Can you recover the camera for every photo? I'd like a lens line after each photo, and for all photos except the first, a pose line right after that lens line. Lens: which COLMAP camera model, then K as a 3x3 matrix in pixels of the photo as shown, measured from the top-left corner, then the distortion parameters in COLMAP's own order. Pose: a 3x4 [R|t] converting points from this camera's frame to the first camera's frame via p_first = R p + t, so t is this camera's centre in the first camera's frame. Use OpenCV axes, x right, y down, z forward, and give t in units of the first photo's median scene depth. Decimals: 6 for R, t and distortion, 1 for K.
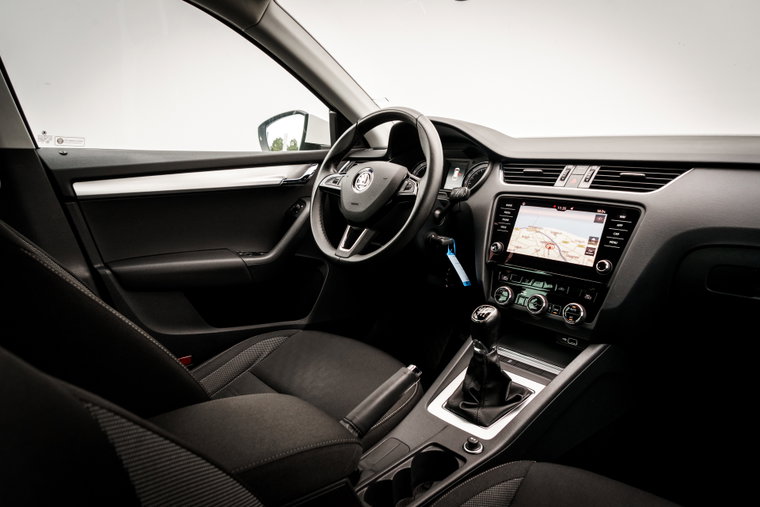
lens RADIAL K [[506.4, 0, 378.3], [0, 506.4, 248.7], [0, 0, 1]] dist [-0.009067, -0.003498]
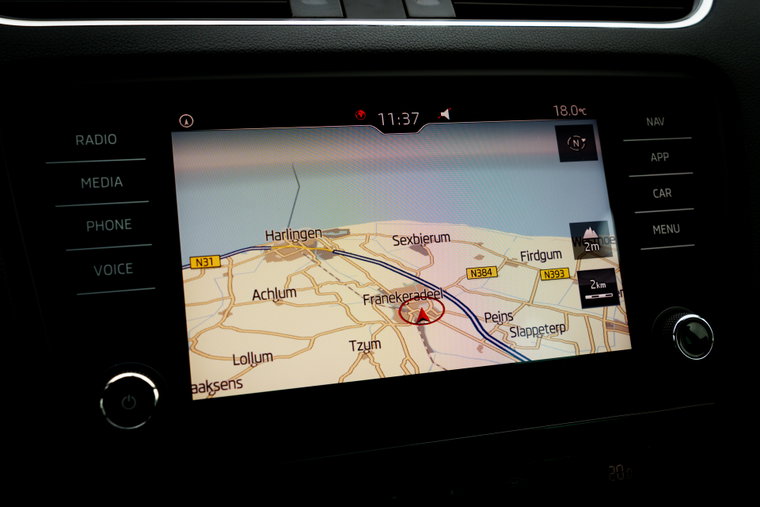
lens RADIAL K [[818.8, 0, 384.5], [0, 818.8, 251.1], [0, 0, 1]] dist [0.015166, 0.000000]
pose [[0.441585, -0.250500, 0.861541, 0.053939], [0.173099, 0.965980, 0.192145, -0.095409], [-0.880363, 0.064284, 0.469923, 0.866660]]
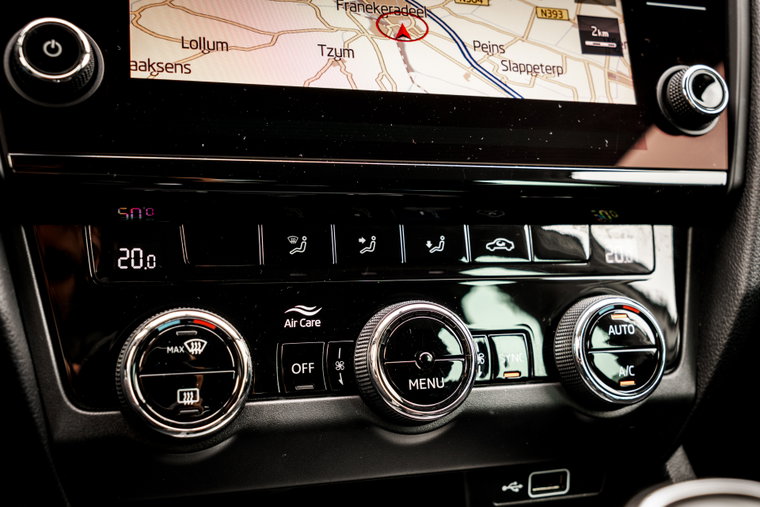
lens RADIAL K [[818.8, 0, 376.2], [0, 818.8, 249.7], [0, 0, 1]] dist [0.015166, 0.000000]
pose [[0.424894, -0.156047, 0.891692, 0.065027], [0.127081, 0.985558, 0.111919, 0.040435], [-0.896279, 0.065764, 0.438588, 0.897244]]
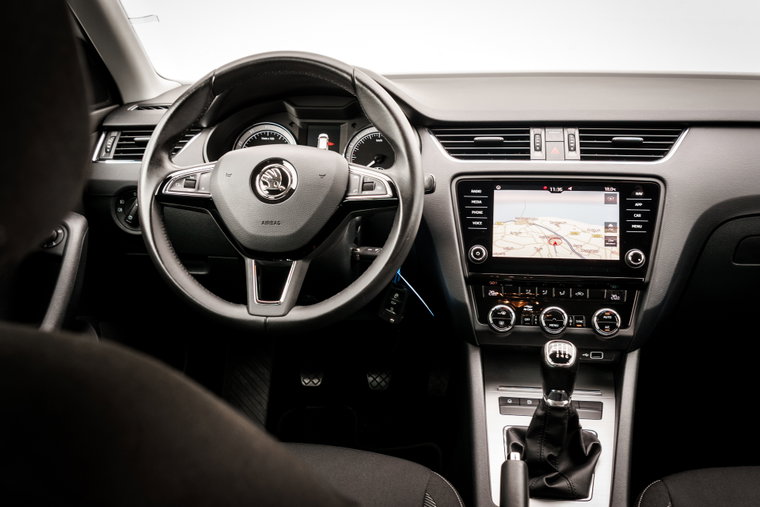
lens RADIAL K [[781.8, 0, 382.2], [0, 781.8, 253.8], [0, 0, 1]] dist [0.024175, 0.000000]
pose [[0.768176, -0.186180, 0.612571, -0.591639], [0.141142, 0.982491, 0.121616, -0.168550], [-0.624488, -0.006963, 0.781003, 0.246454]]
